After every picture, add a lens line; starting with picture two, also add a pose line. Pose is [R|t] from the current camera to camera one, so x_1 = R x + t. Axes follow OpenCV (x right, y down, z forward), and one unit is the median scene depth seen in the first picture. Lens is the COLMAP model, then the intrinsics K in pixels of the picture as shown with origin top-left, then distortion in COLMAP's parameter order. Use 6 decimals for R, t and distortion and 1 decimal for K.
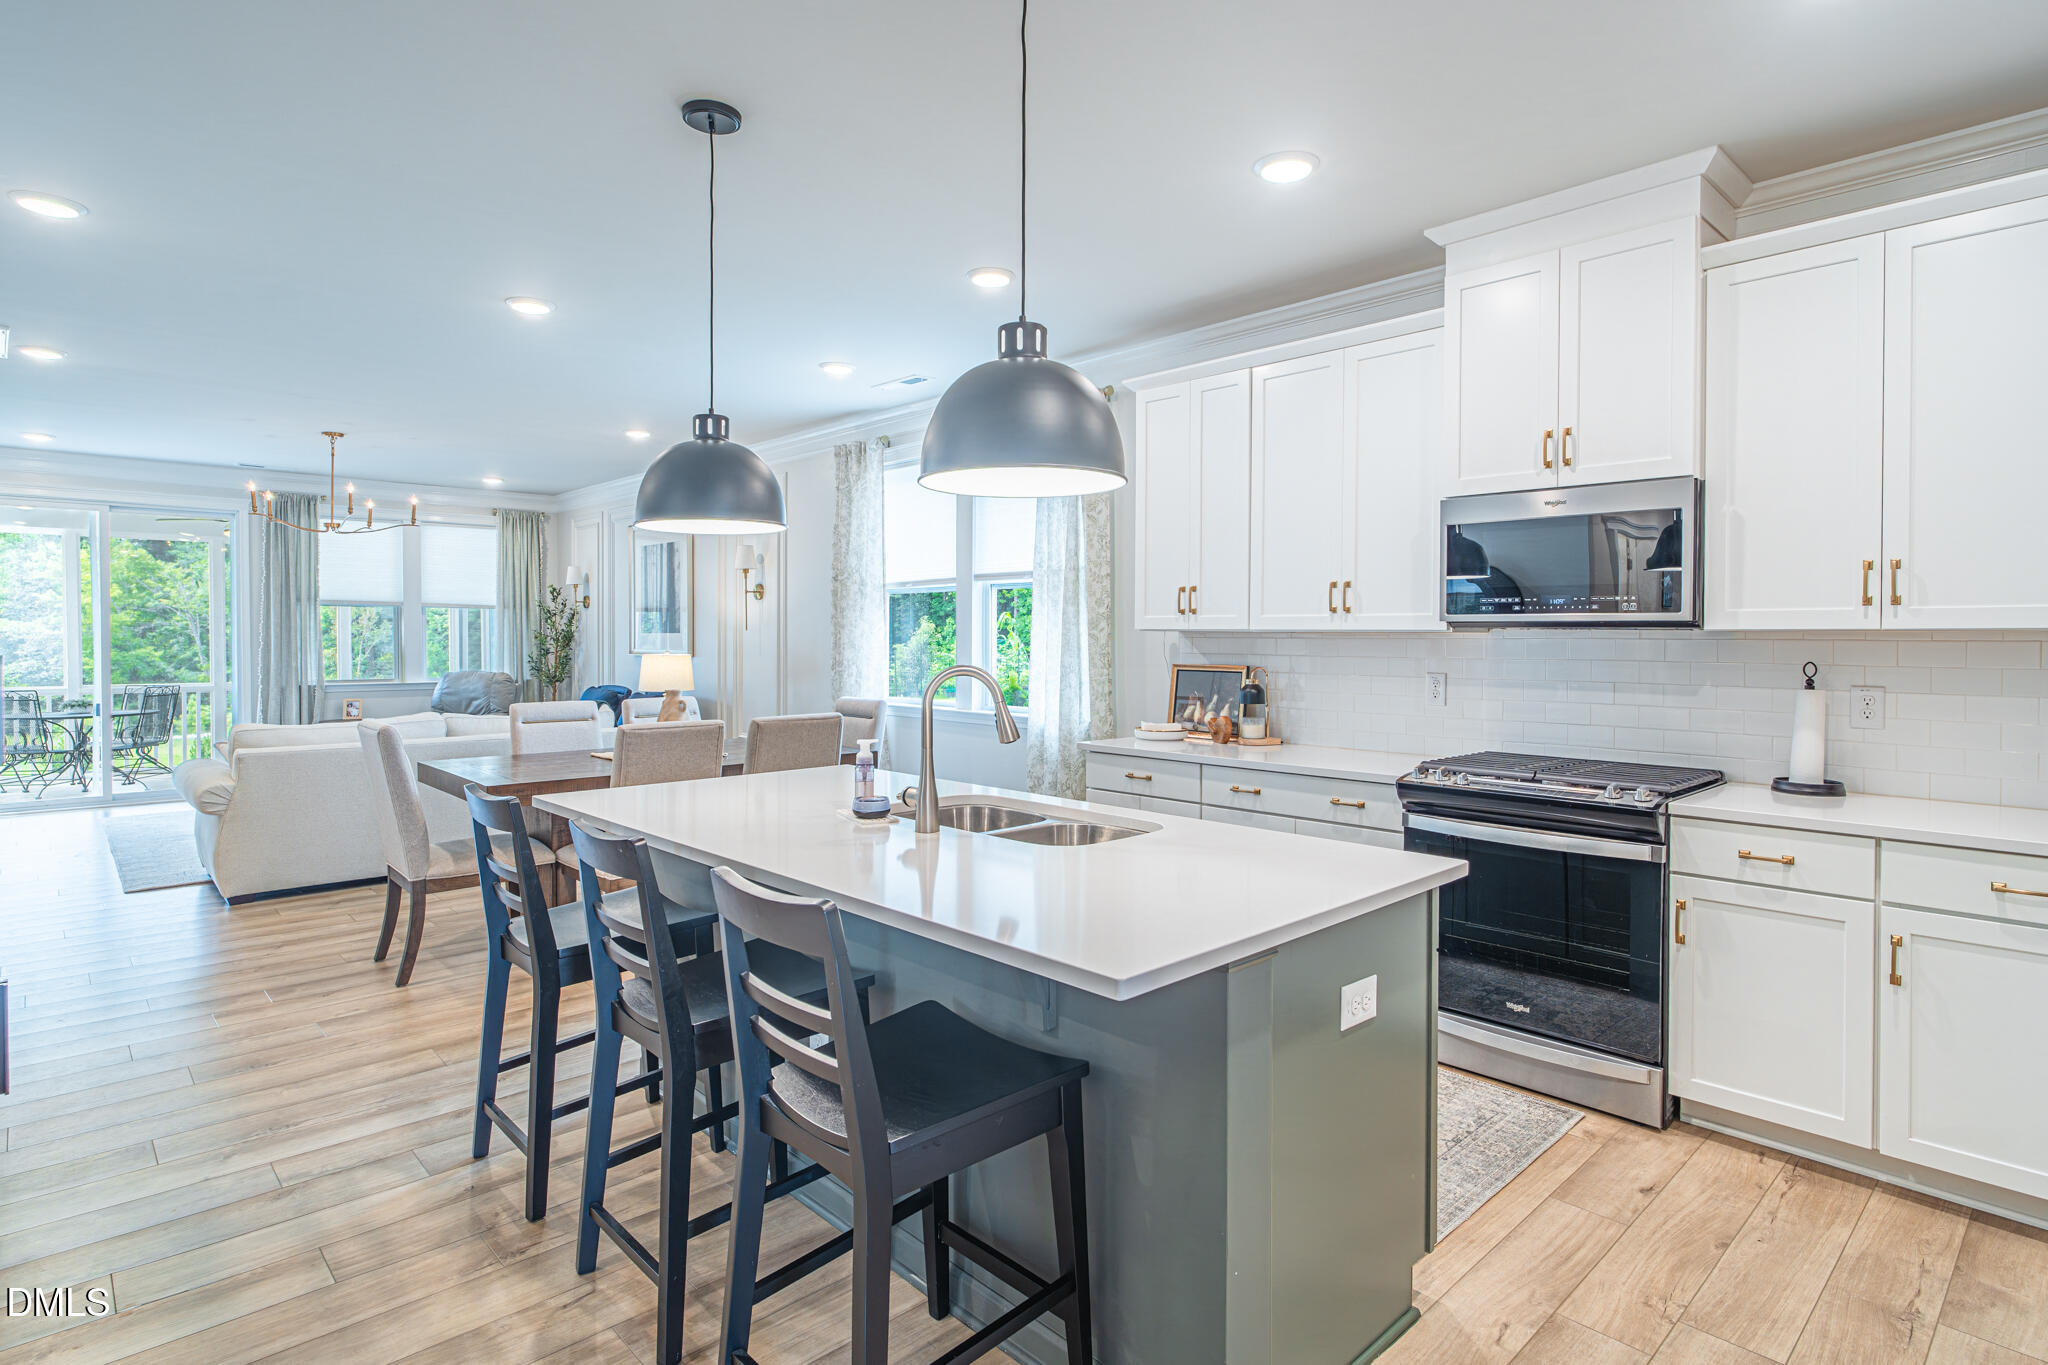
lens RADIAL K [[1058.0, 0, 1023.4], [0, 1058.0, 665.9], [0, 0, 1]] dist [-0.001550, -0.000101]
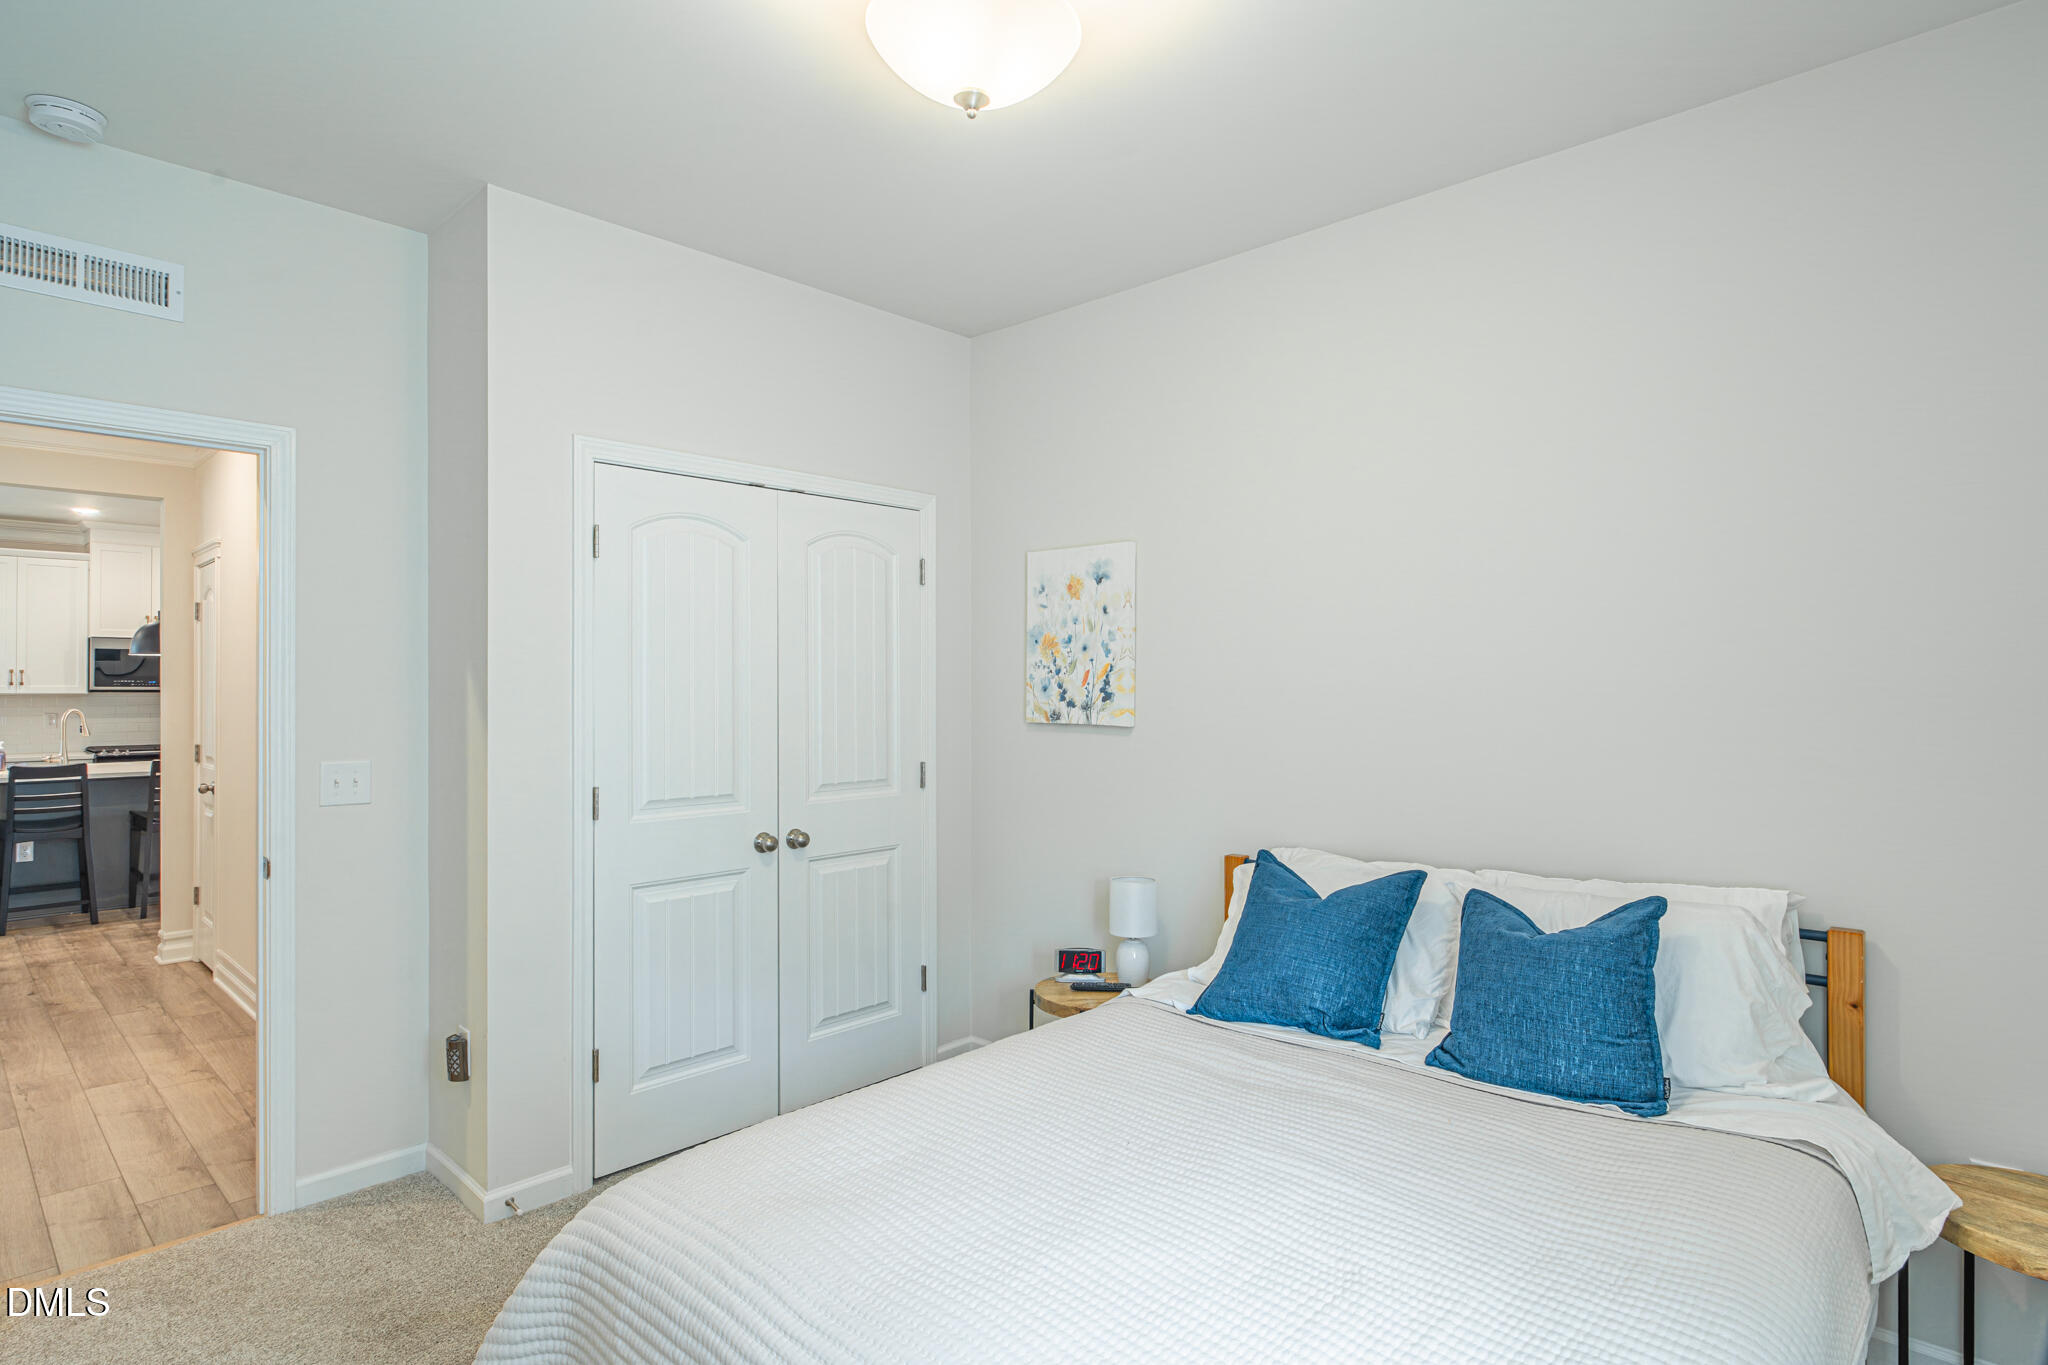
lens RADIAL K [[1058.0, 0, 1024.7], [0, 1058.0, 687.4], [0, 0, 1]] dist [-0.001550, -0.000101]
pose [[0.998423, -0.003990, 0.056000, 2.343152], [0.005282, 0.999723, -0.022947, 0.019709], [-0.055893, 0.023207, 0.998167, -1.395511]]
